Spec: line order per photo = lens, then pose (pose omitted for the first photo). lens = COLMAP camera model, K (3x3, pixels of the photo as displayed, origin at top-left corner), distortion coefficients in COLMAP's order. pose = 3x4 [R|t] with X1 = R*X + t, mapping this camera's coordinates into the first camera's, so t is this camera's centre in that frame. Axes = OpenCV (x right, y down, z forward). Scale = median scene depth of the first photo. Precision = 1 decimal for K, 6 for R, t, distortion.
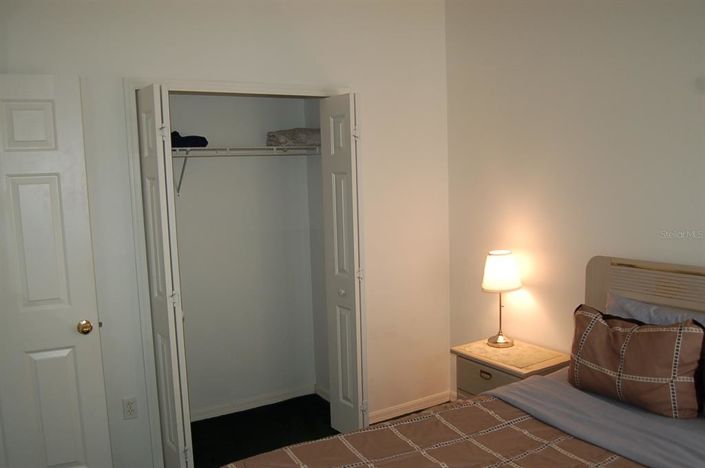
lens RADIAL K [[590.9, 0, 339.9], [0, 590.9, 247.4], [0, 0, 1]] dist [-0.088300, 0.021164]
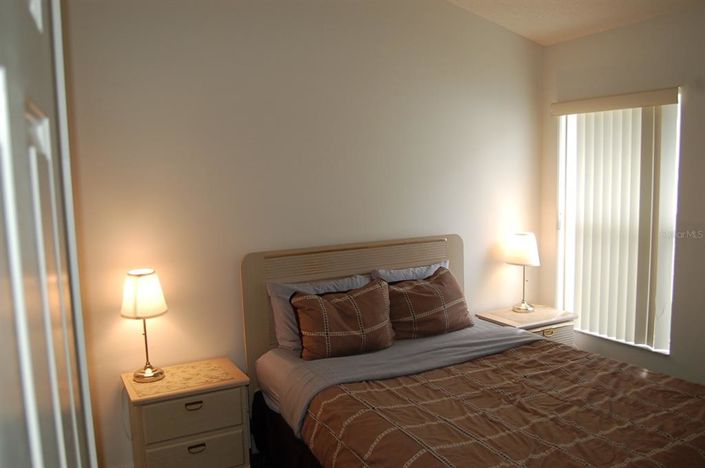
lens RADIAL K [[590.9, 0, 339.9], [0, 590.9, 247.4], [0, 0, 1]] dist [-0.088300, 0.021164]
pose [[0.053838, -0.091305, 0.994367, -0.605501], [0.147943, 0.985550, 0.082485, -0.058612], [-0.987529, 0.142669, 0.066567, 0.706597]]
